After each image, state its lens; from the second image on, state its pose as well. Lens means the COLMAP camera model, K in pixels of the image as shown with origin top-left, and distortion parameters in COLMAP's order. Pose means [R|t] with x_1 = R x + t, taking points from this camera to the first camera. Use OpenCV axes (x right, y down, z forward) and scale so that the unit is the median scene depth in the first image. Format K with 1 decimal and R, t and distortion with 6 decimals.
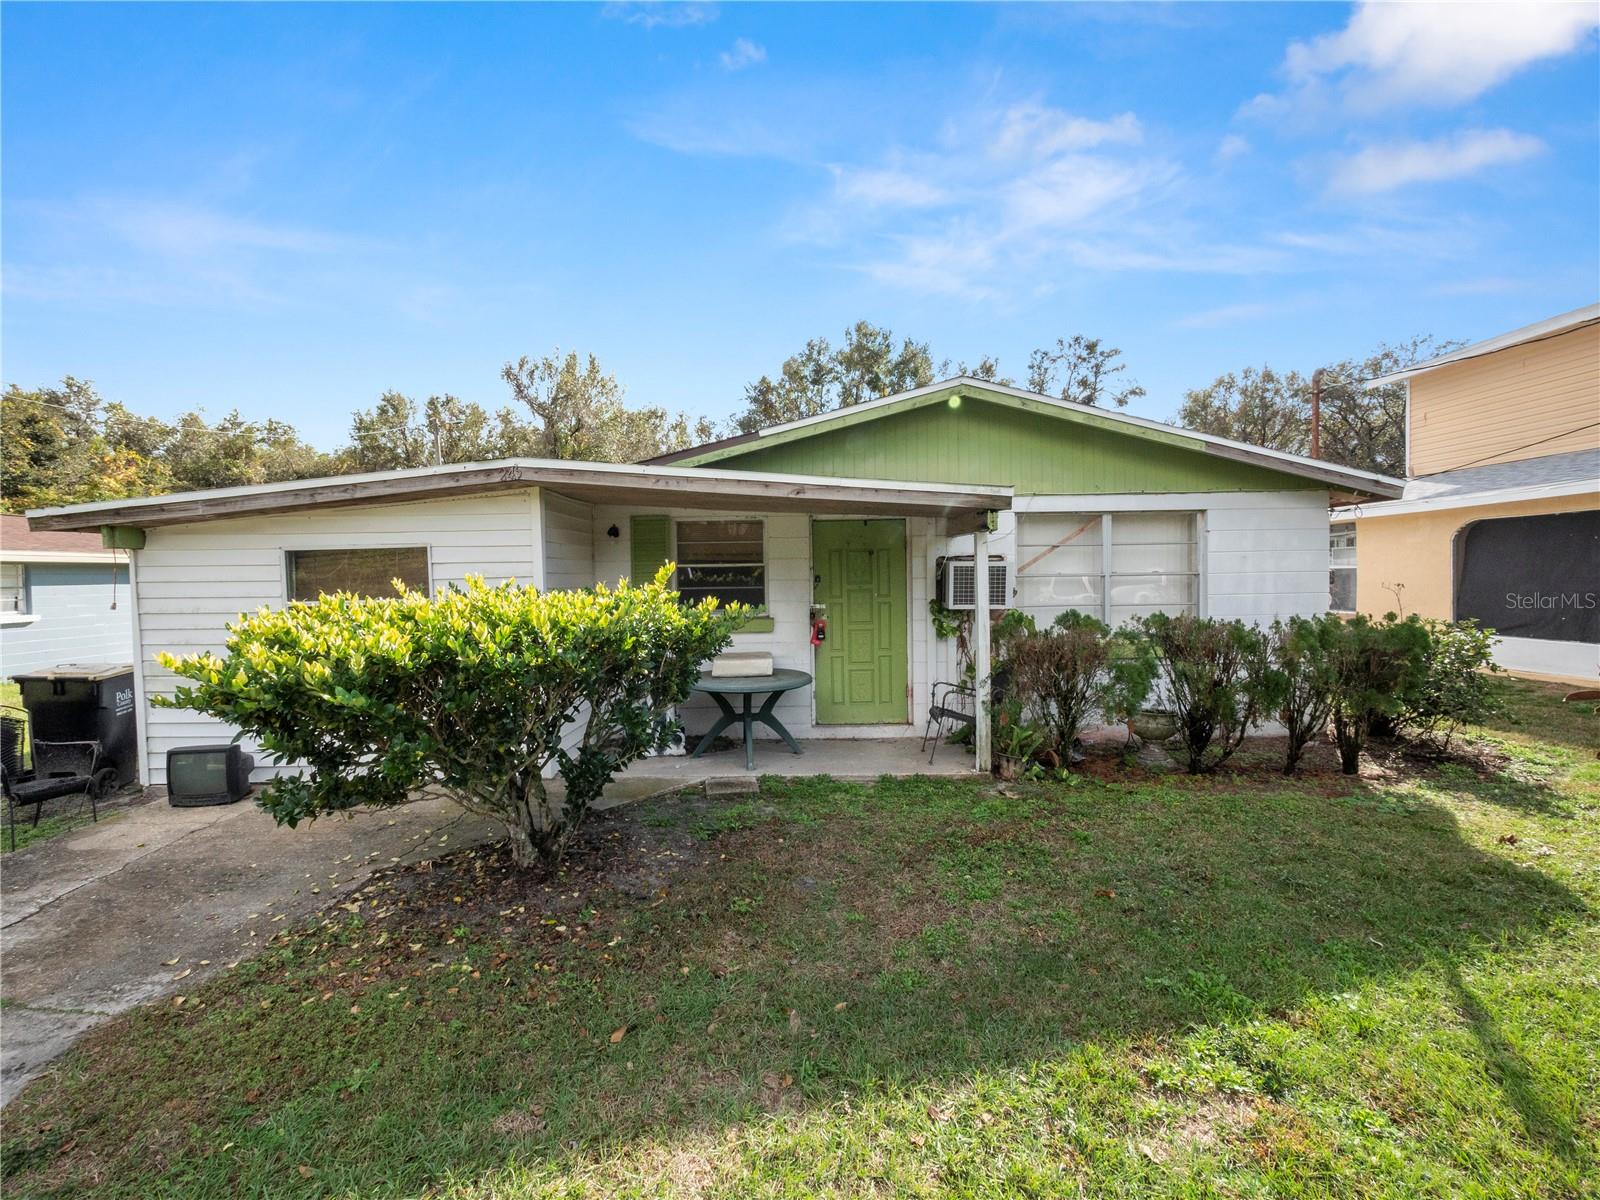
lens RADIAL K [[667.4, 0, 794.3], [0, 667.4, 594.0], [0, 0, 1]] dist [-0.000143, 0.000005]
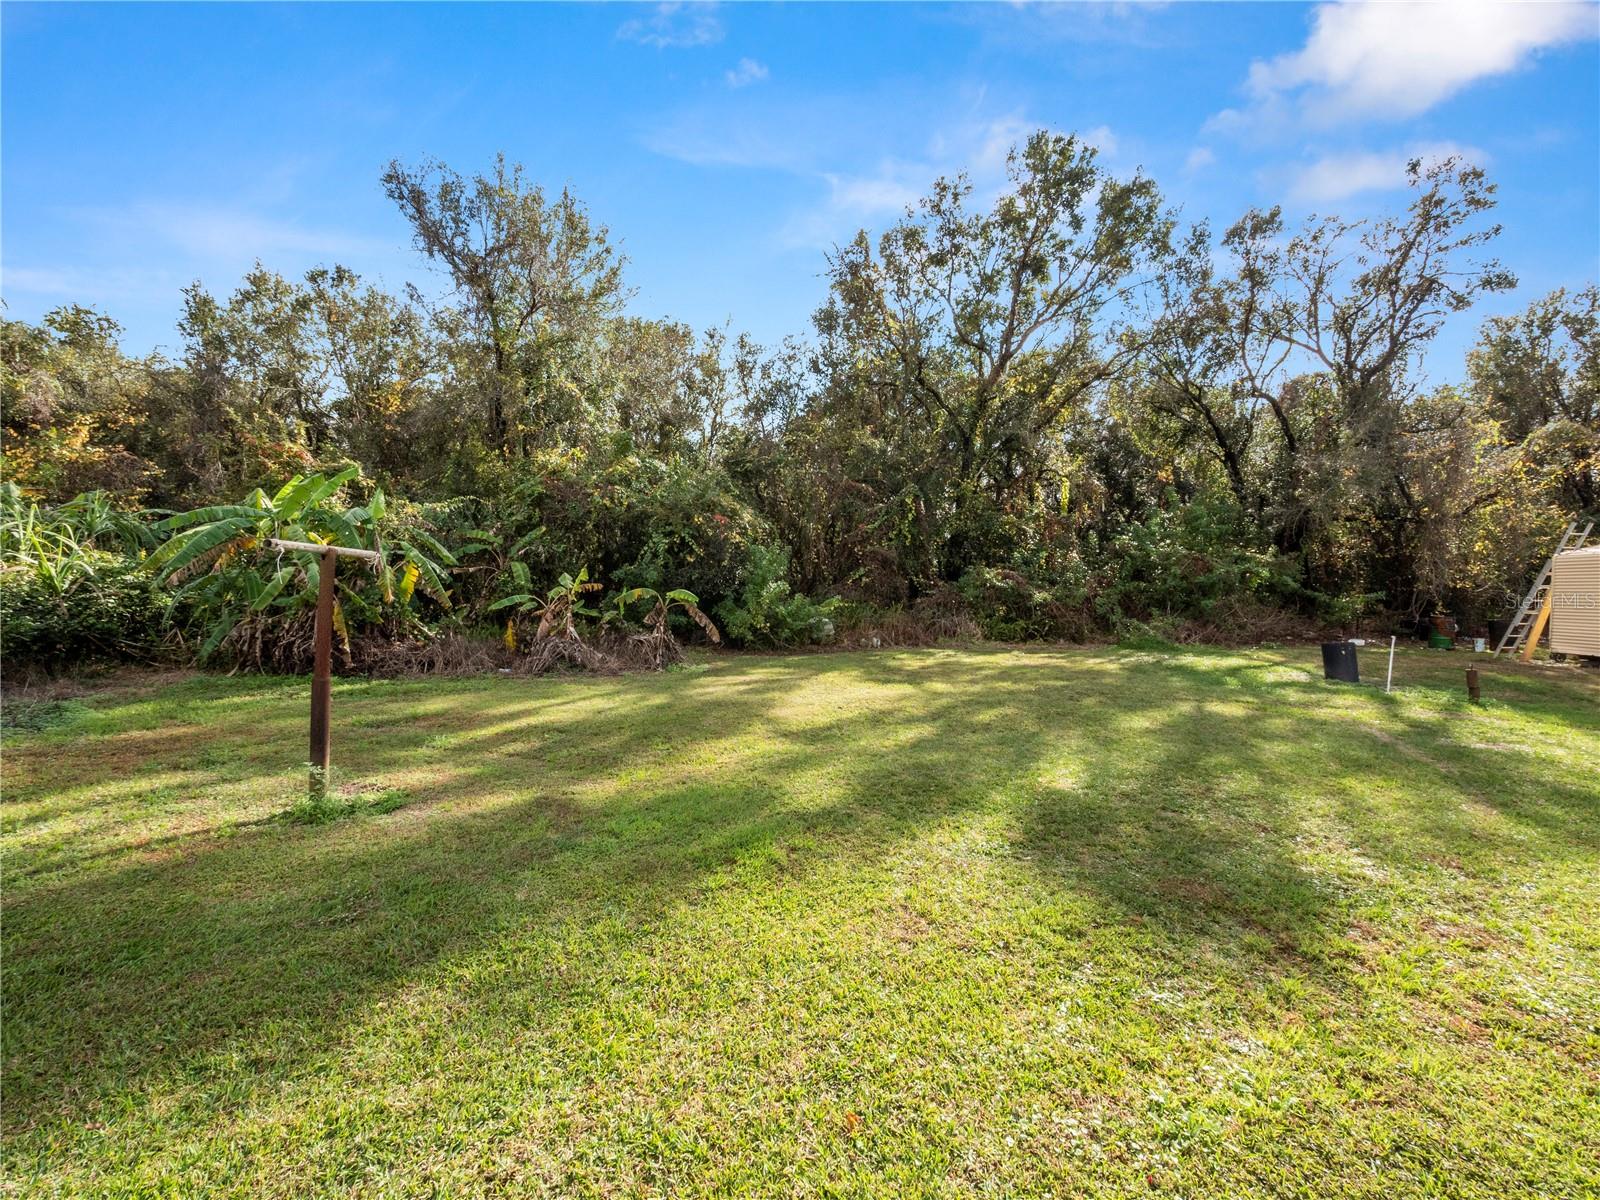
lens RADIAL K [[667.4, 0, 794.3], [0, 667.4, 594.0], [0, 0, 1]] dist [-0.000143, 0.000005]
pose [[0.999070, 0.032654, -0.028169, -0.462851], [-0.032726, 0.999462, -0.002103, -0.063231], [0.028085, 0.003023, 0.999601, 2.528608]]
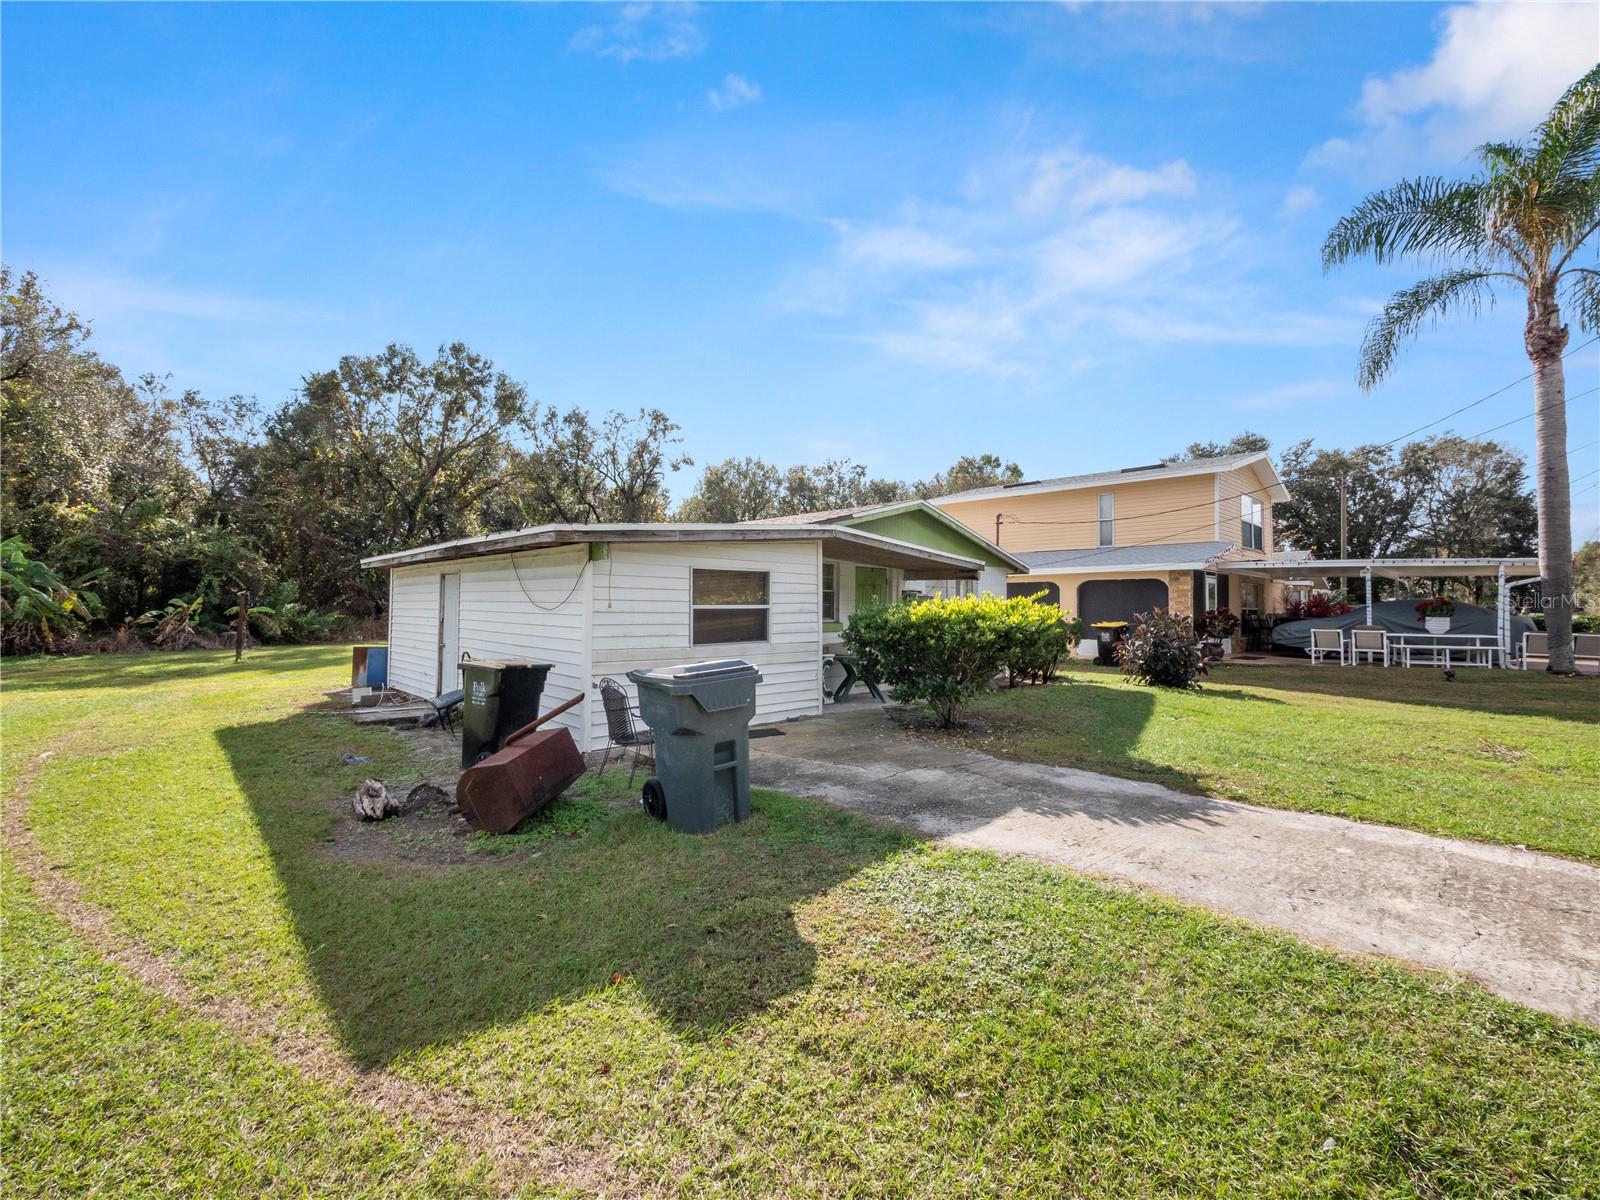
lens RADIAL K [[667.4, 0, 794.3], [0, 667.4, 594.0], [0, 0, 1]] dist [-0.000143, 0.000005]
pose [[0.721994, 0.035544, 0.690986, -1.205319], [0.001082, 0.998620, -0.052499, 0.048833], [-0.691898, 0.038652, 0.720959, -0.137692]]
